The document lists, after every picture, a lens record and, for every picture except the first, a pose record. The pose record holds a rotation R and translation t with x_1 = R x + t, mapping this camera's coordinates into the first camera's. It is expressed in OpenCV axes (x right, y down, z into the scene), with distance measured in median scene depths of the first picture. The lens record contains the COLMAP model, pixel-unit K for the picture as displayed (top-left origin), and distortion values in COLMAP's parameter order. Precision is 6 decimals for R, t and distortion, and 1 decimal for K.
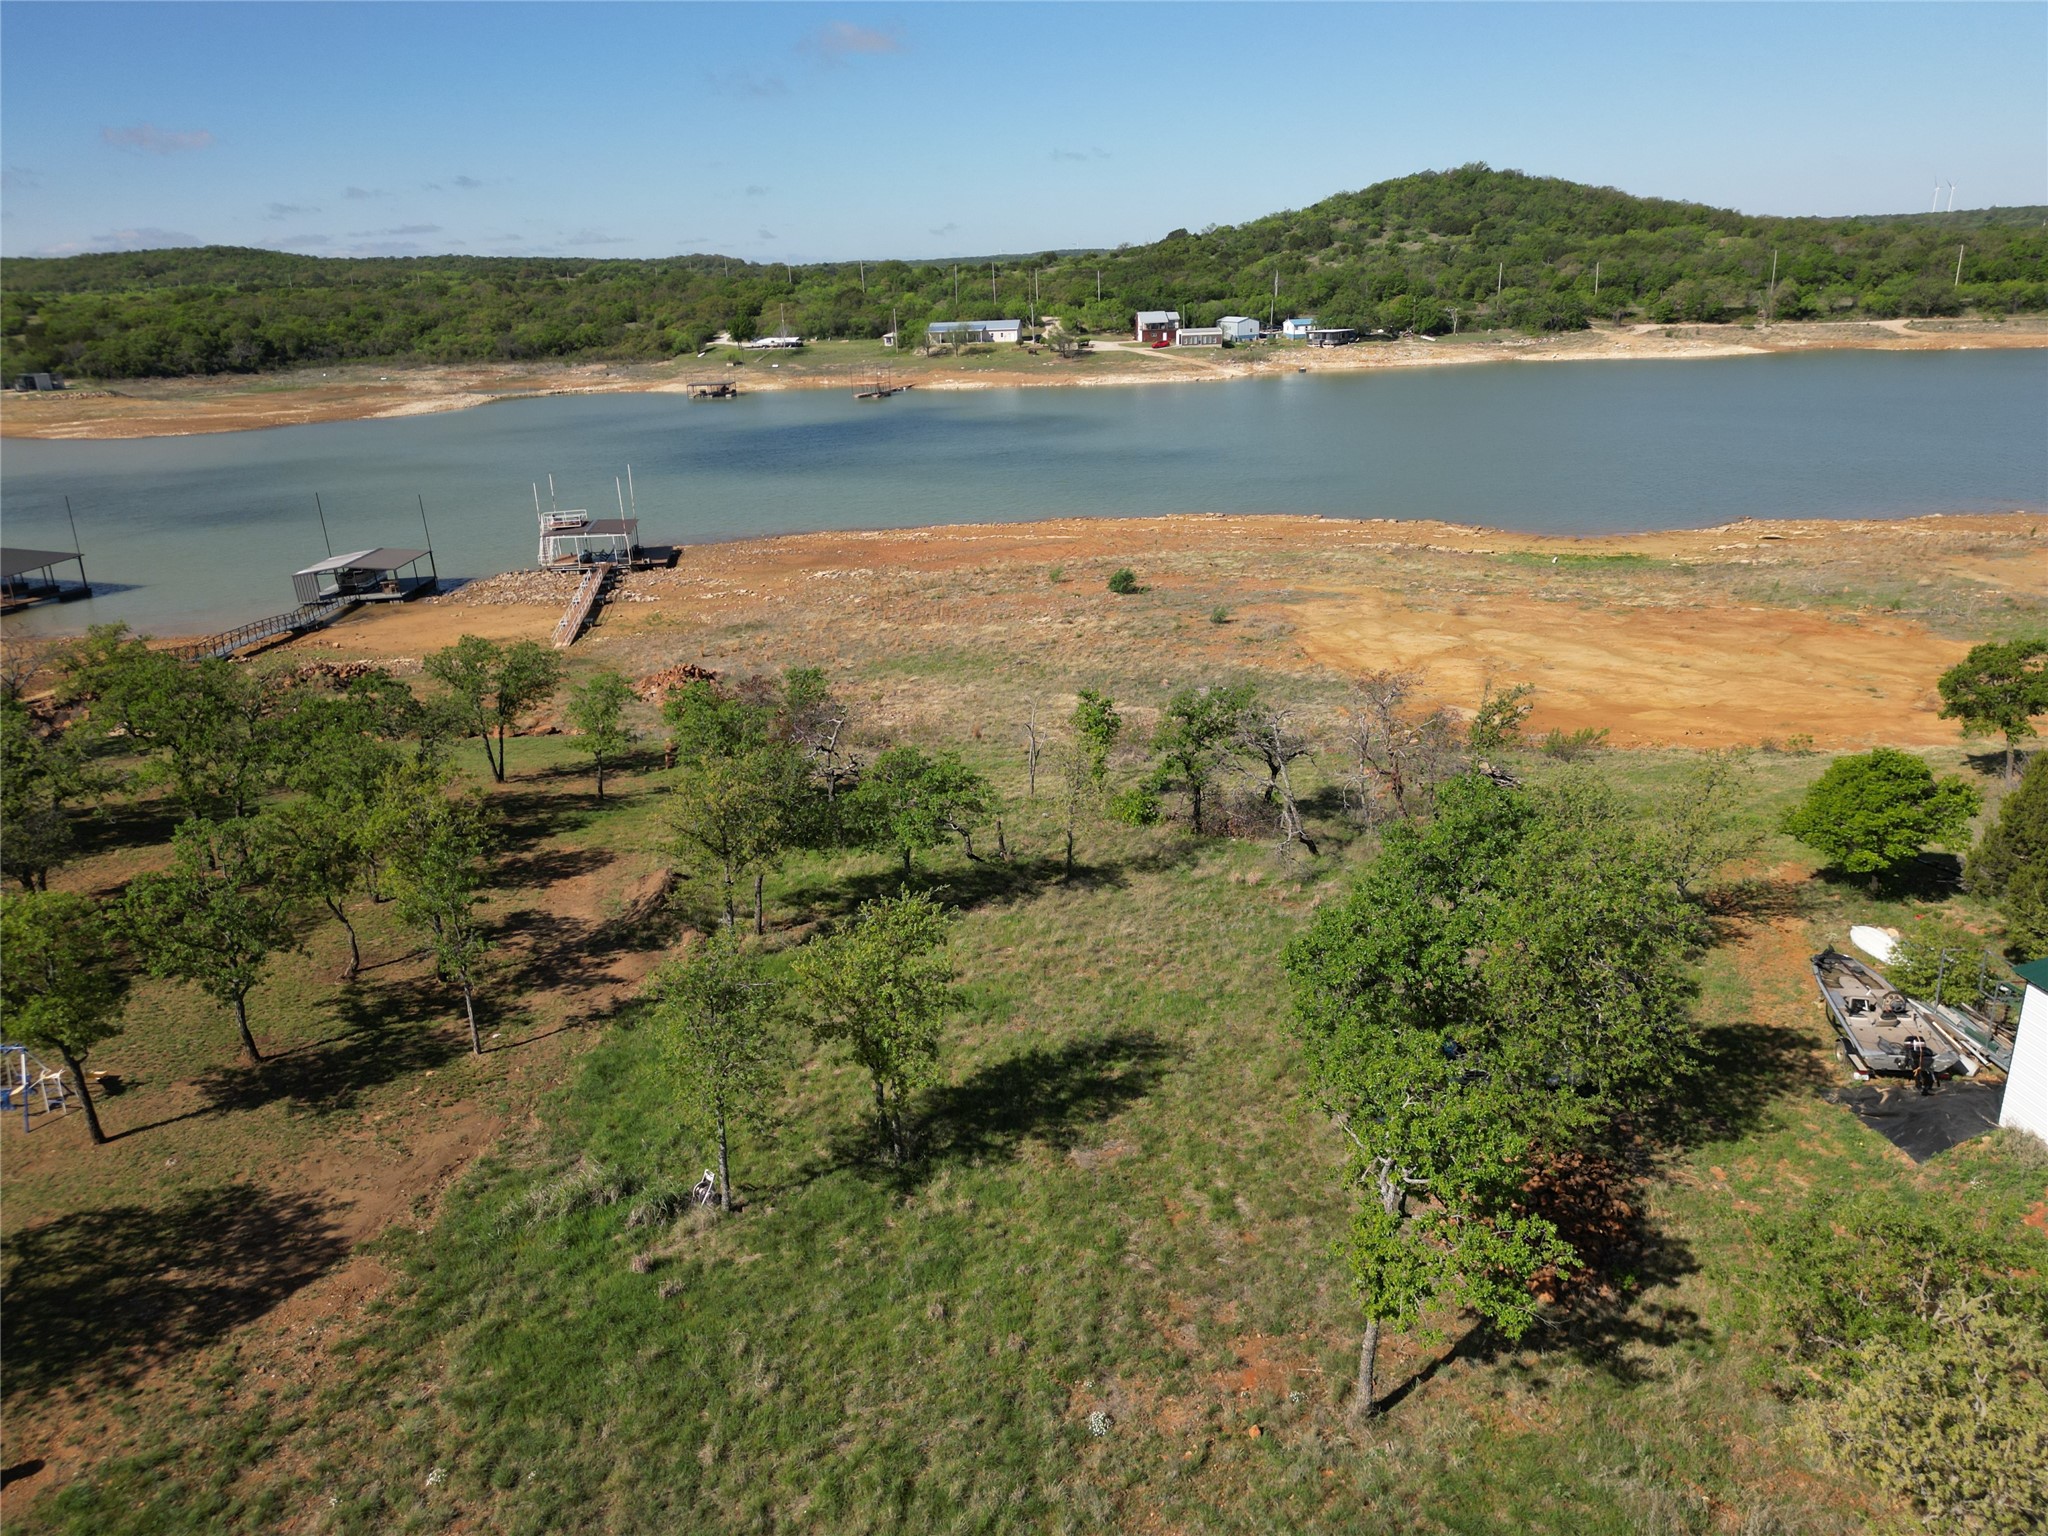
lens RADIAL K [[1429.7, 0, 1022.8], [0, 1429.7, 802.5], [0, 0, 1]] dist [0.068447, -0.065194]
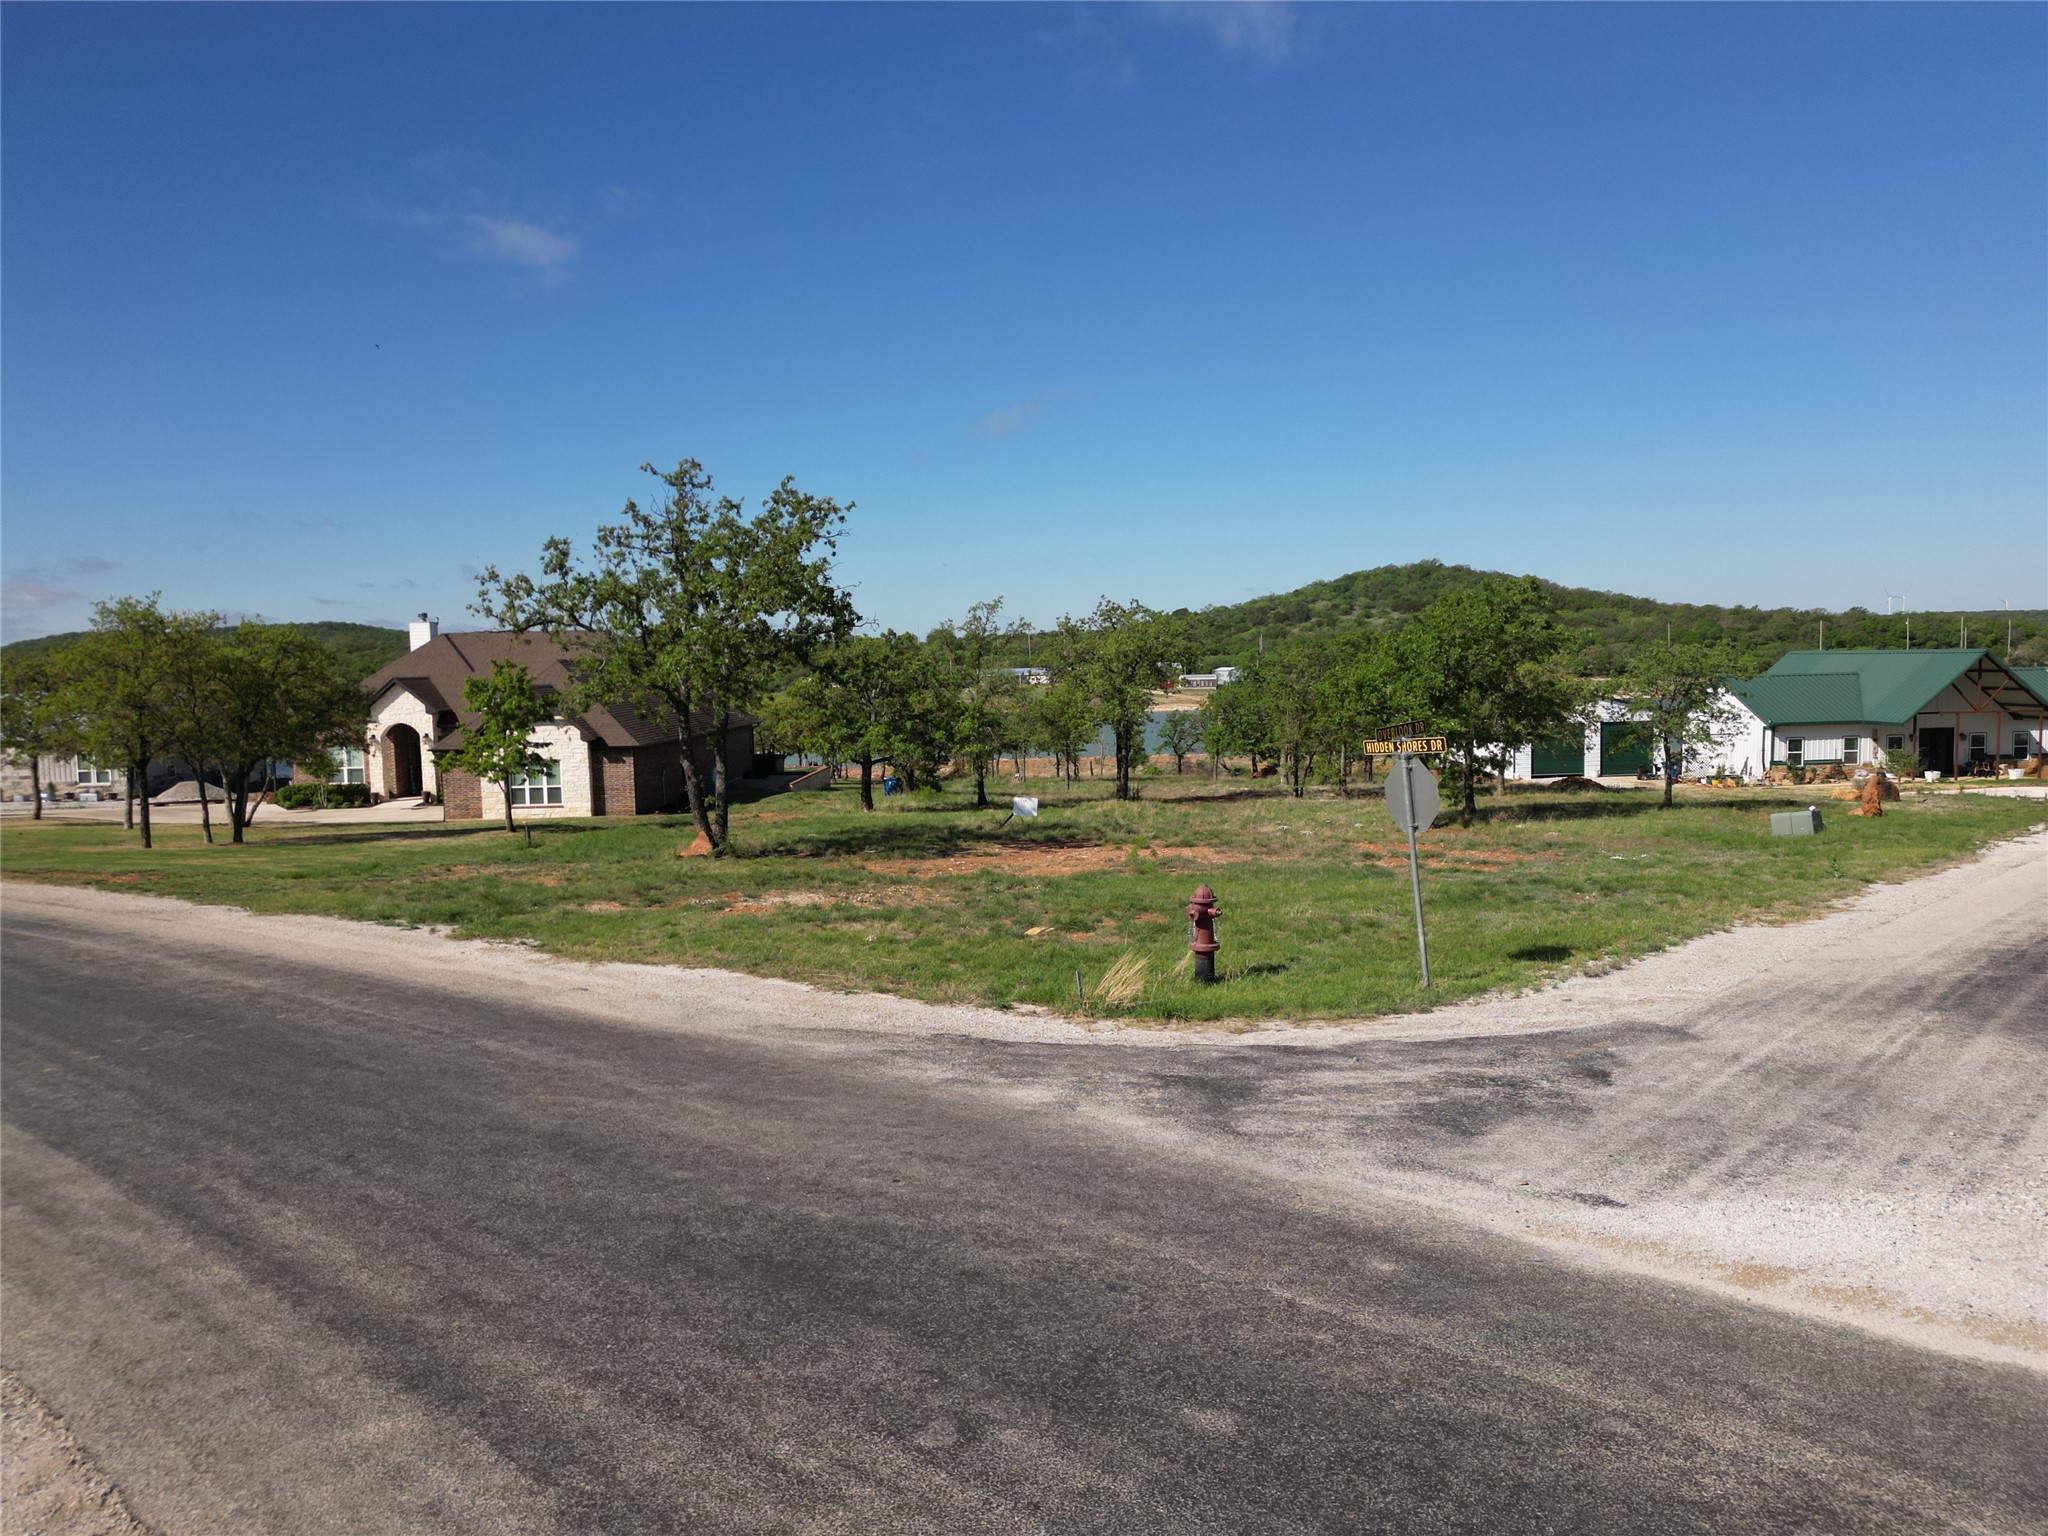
lens RADIAL K [[1429.7, 0, 1023.0], [0, 1429.7, 784.5], [0, 0, 1]] dist [0.068447, -0.065194]
pose [[0.999877, 0.012125, -0.009930, -0.012515], [-0.014303, 0.964956, -0.262021, 0.078551], [0.006406, 0.262131, 0.965011, -0.143985]]
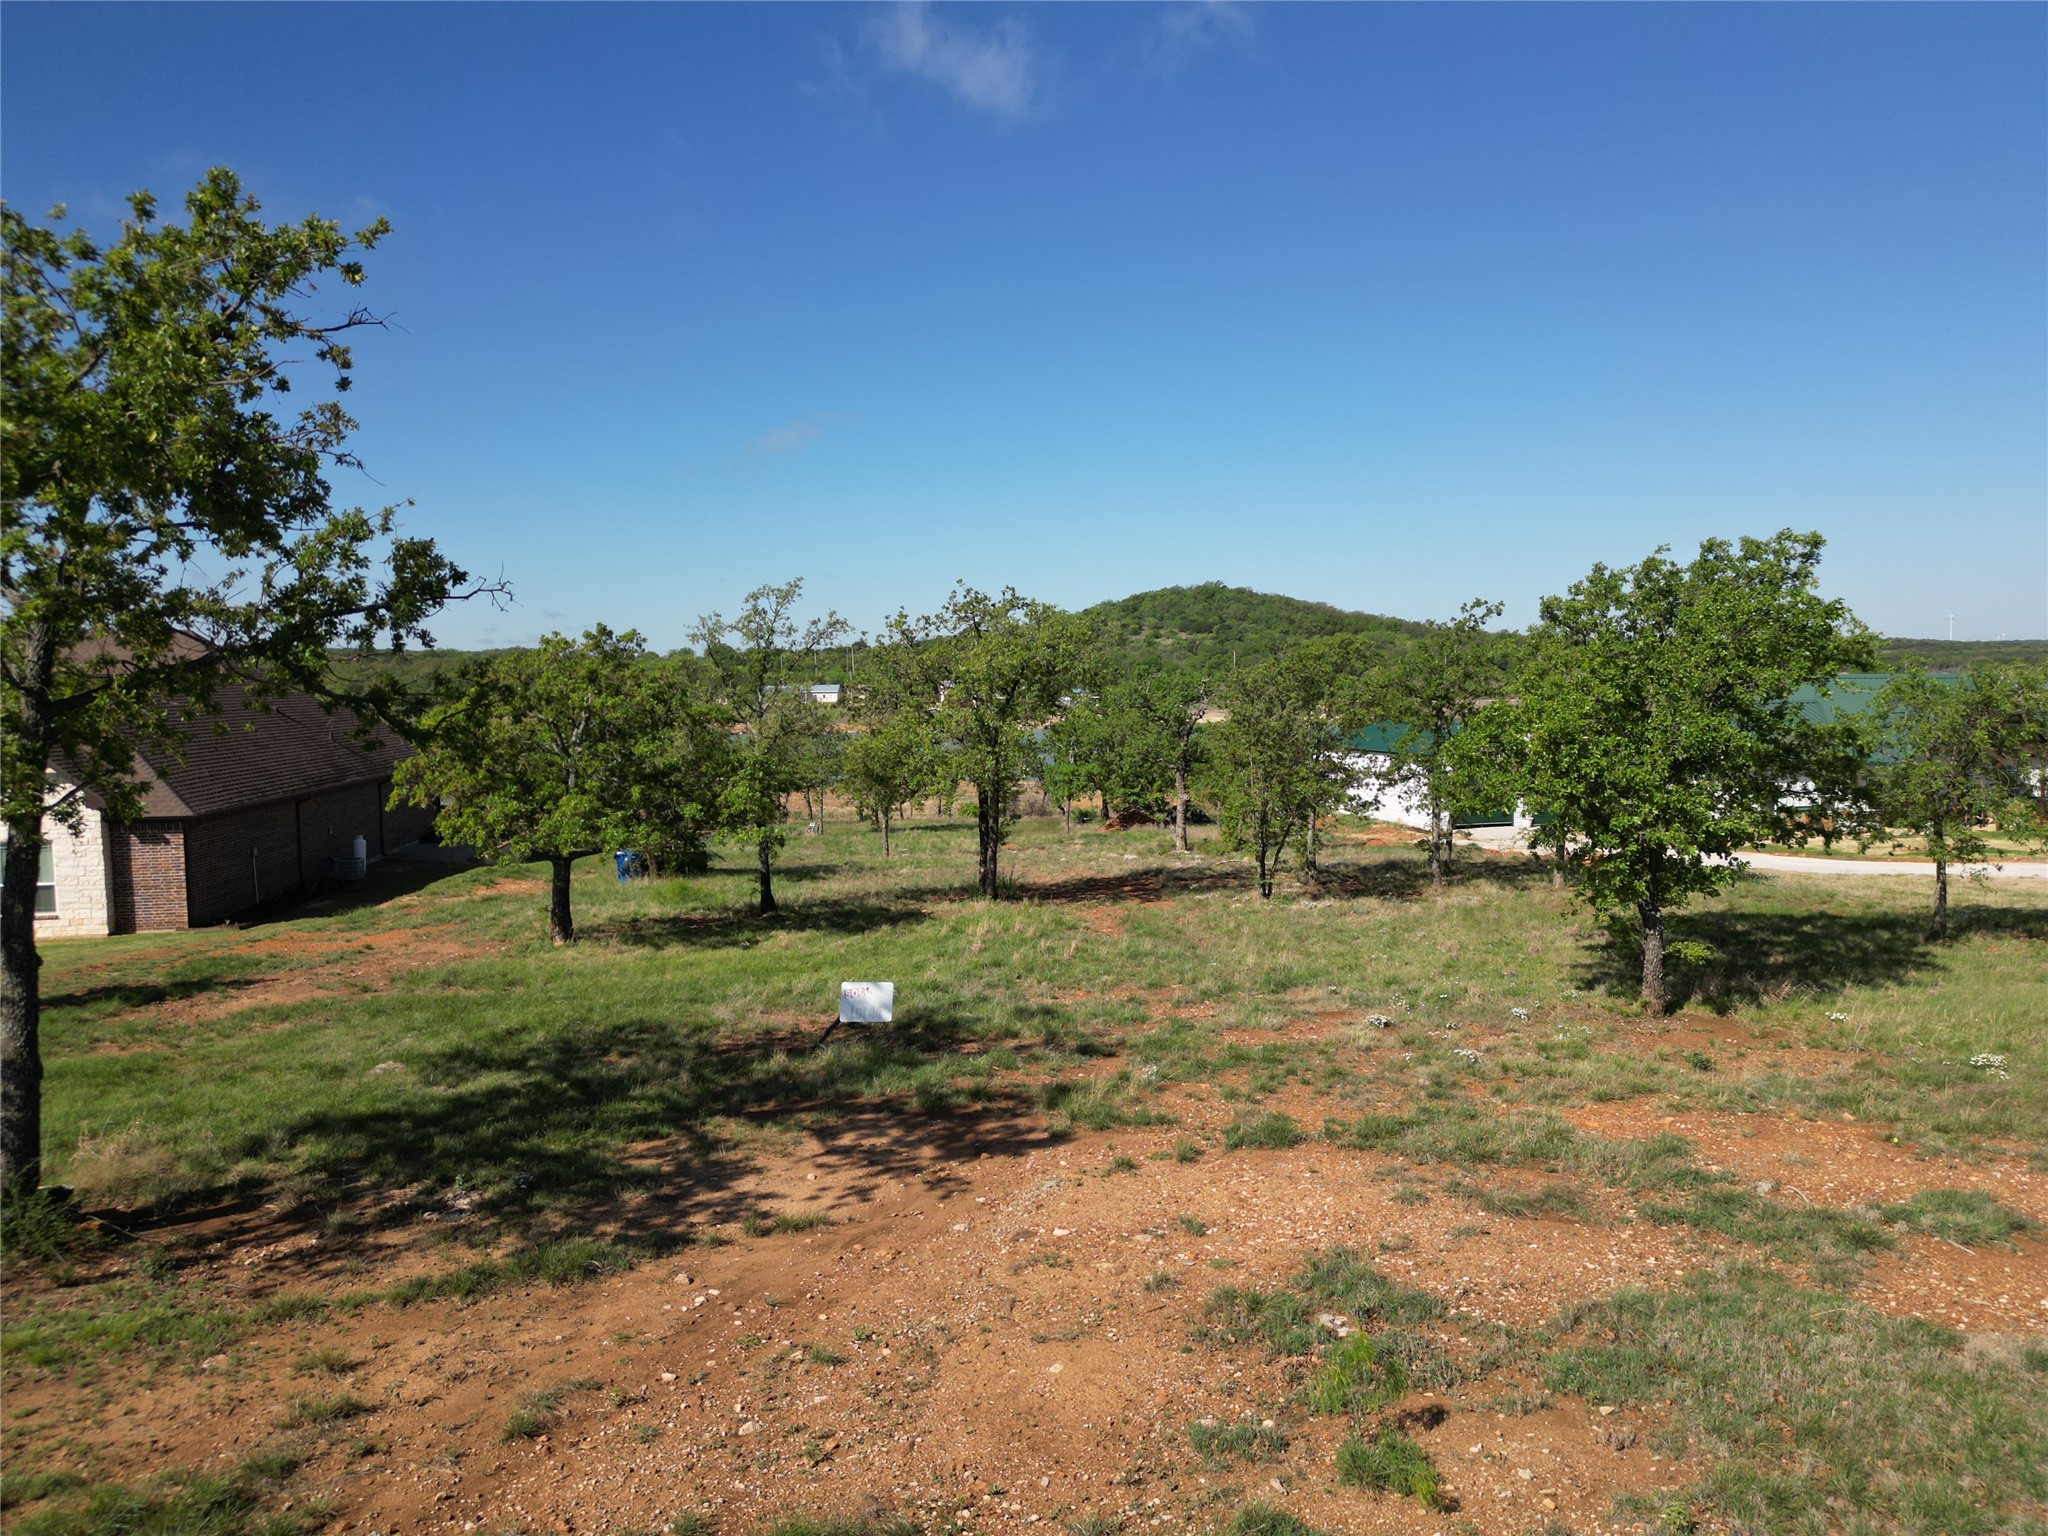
lens RADIAL K [[1429.7, 0, 1024.2], [0, 1429.7, 769.7], [0, 0, 1]] dist [0.068447, -0.065194]
pose [[0.990180, 0.008805, 0.139524, -0.014449], [0.031278, 0.958763, -0.282481, 0.062464], [-0.136257, 0.284071, 0.949072, -0.100604]]
